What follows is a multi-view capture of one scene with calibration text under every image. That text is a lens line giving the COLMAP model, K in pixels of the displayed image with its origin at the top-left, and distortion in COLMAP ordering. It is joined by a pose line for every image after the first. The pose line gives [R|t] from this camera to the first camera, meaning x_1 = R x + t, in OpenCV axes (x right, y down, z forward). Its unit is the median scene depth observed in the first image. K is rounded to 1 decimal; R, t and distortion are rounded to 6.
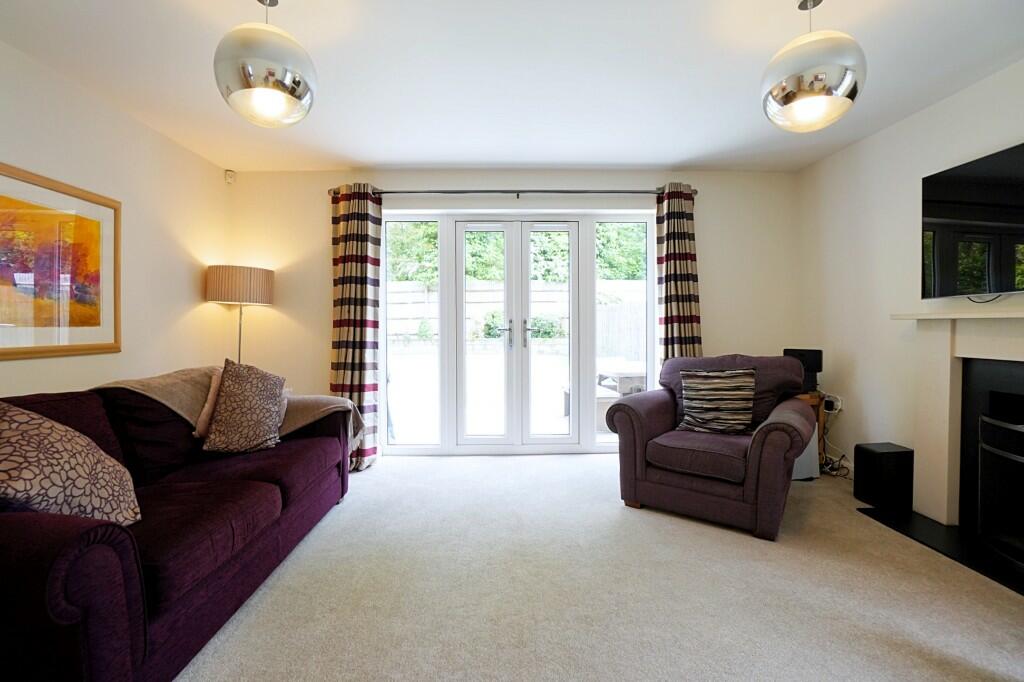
lens RADIAL K [[457.2, 0, 502.1], [0, 457.2, 326.1], [0, 0, 1]] dist [-0.054452, 0.018931]
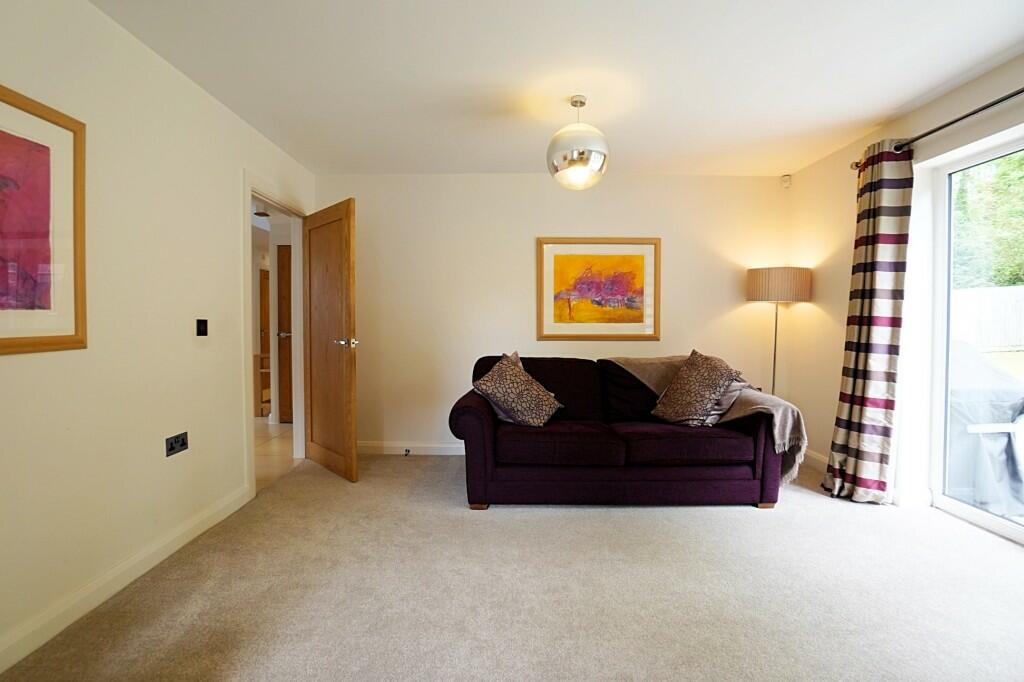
lens RADIAL K [[457.2, 0, 502.1], [0, 457.2, 326.1], [0, 0, 1]] dist [-0.054452, 0.018931]
pose [[-0.010627, 0.011570, -0.999877, 0.640091], [-0.003000, 0.999928, 0.011602, -0.005254], [0.999939, 0.003122, -0.010592, 0.489844]]
